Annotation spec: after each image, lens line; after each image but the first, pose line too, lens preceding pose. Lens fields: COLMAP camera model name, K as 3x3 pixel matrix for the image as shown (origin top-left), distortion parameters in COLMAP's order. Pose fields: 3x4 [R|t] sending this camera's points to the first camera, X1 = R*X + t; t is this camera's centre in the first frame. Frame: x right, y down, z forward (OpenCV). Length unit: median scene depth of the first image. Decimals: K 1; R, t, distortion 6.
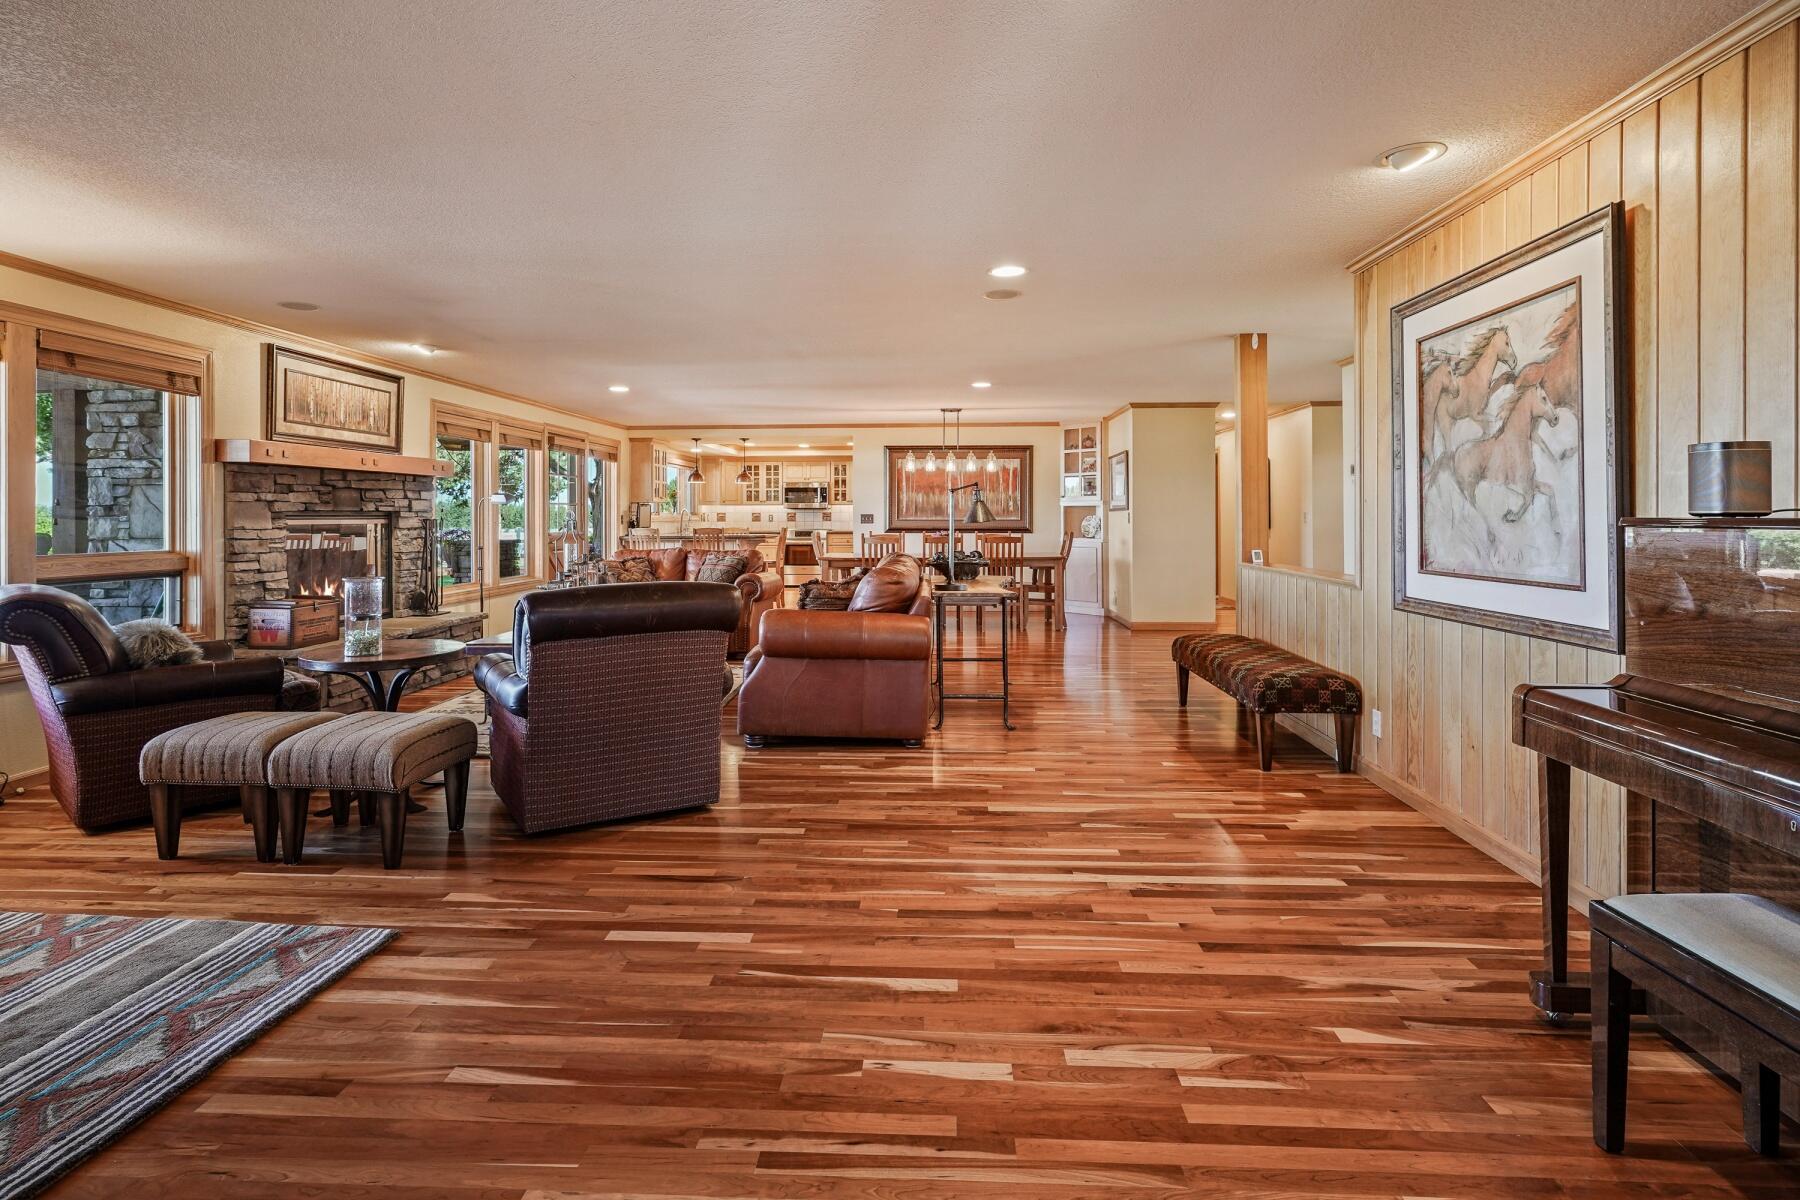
lens RADIAL K [[915.8, 0, 891.3], [0, 915.8, 511.2], [0, 0, 1]] dist [-0.005871, 0.000319]
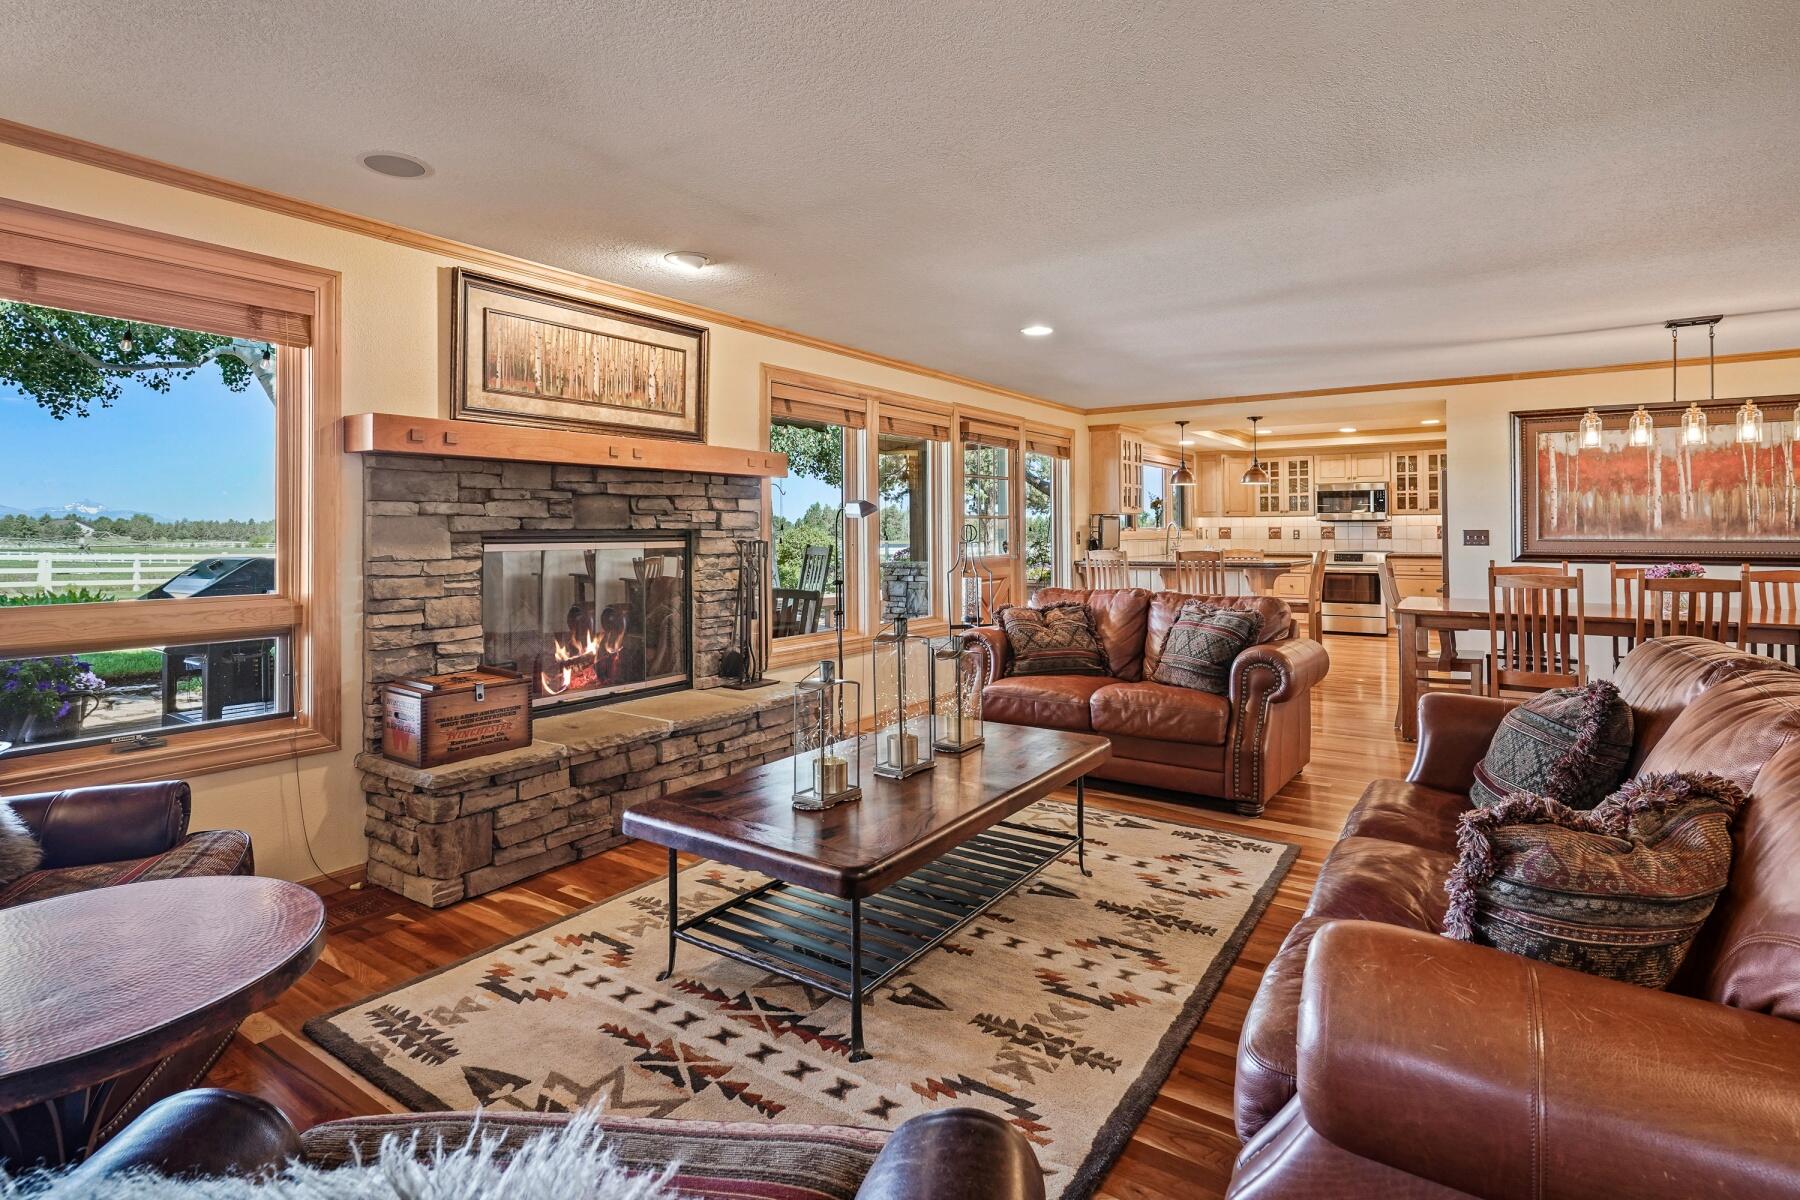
lens RADIAL K [[915.8, 0, 891.3], [0, 915.8, 511.2], [0, 0, 1]] dist [-0.005871, 0.000319]
pose [[0.856213, -0.011735, -0.516489, -0.072641], [0.004291, 0.999869, -0.015604, -0.001991], [0.516605, 0.011144, 0.856151, 0.487072]]
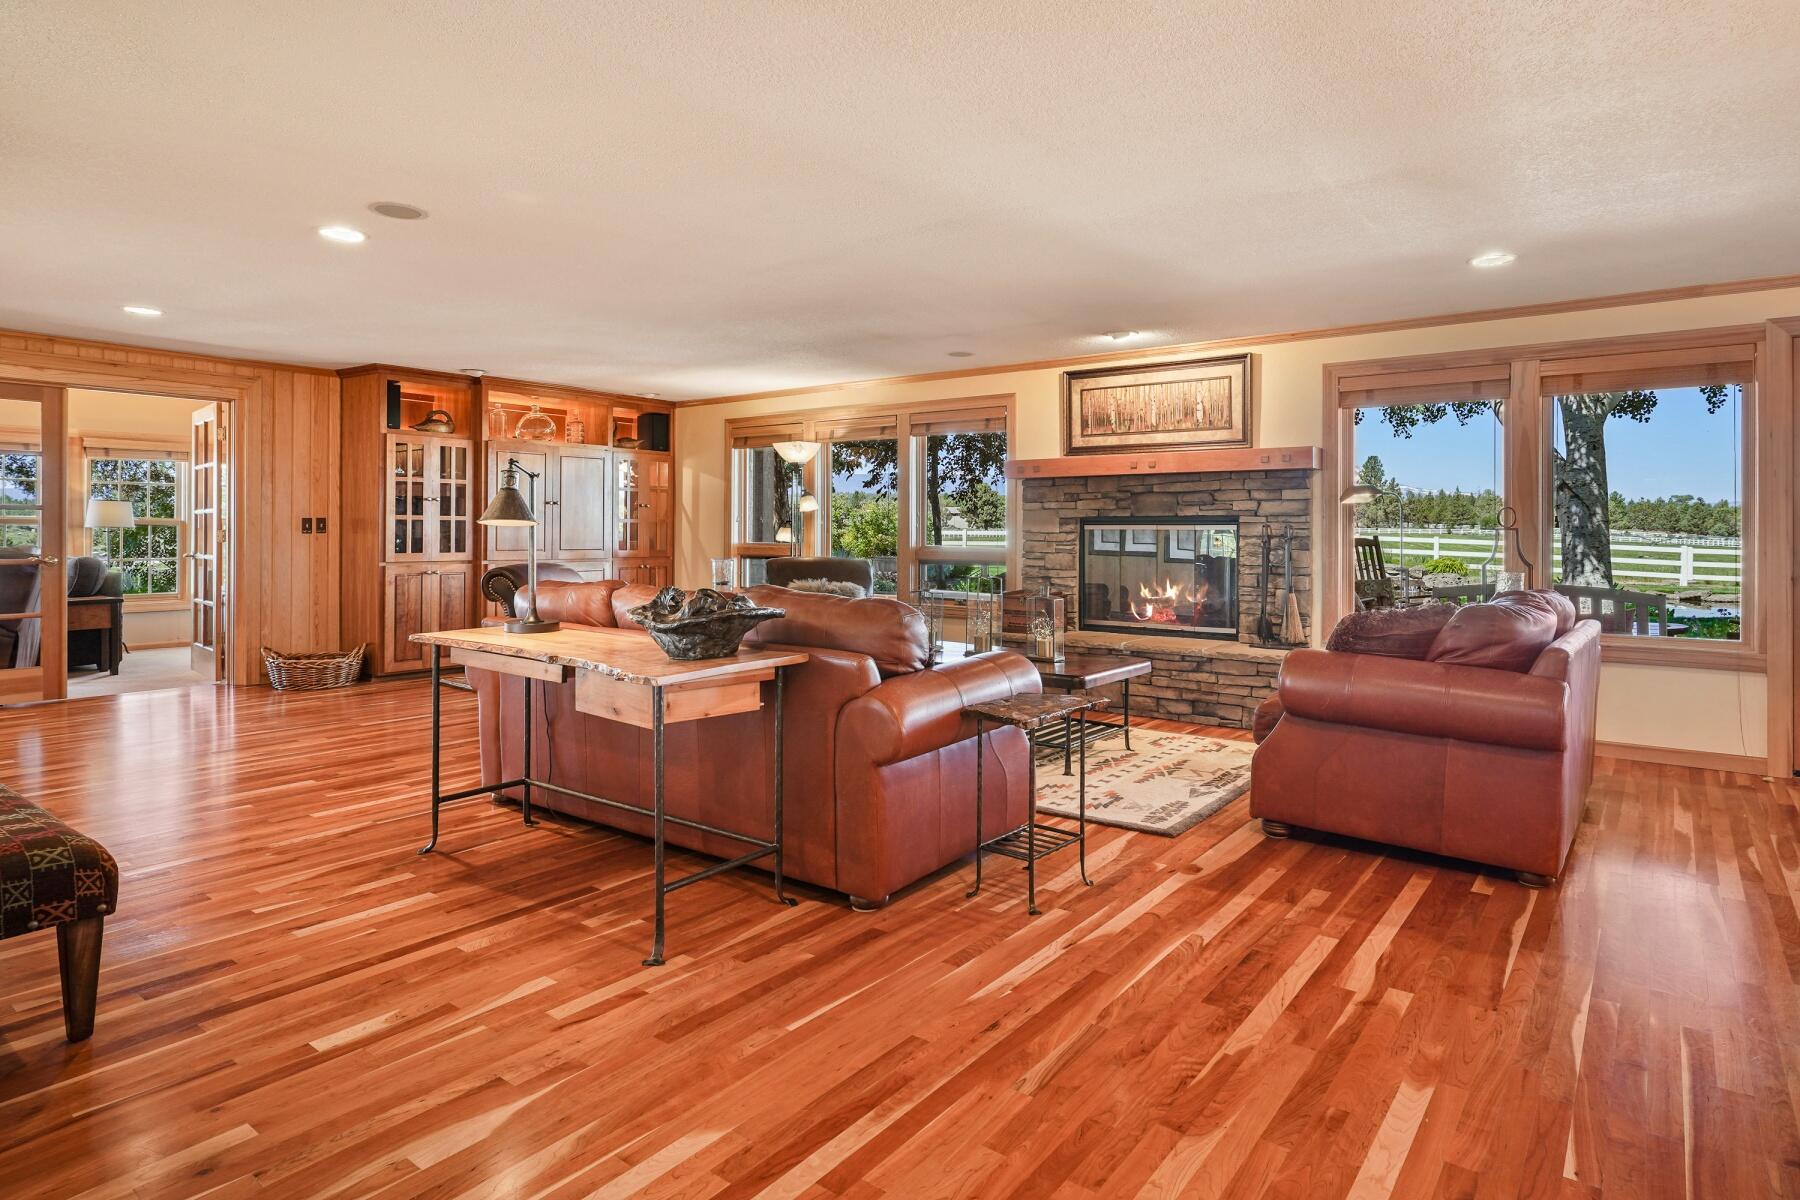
lens RADIAL K [[996.9, 0, 899.3], [0, 996.9, 530.7], [0, 0, 1]] dist [0.002180, 0.000251]
pose [[-0.553131, 0.001394, -0.833093, 0.385193], [0.002110, 0.999998, 0.000273, 0.012610], [0.833092, -0.001607, -0.553132, 1.209443]]
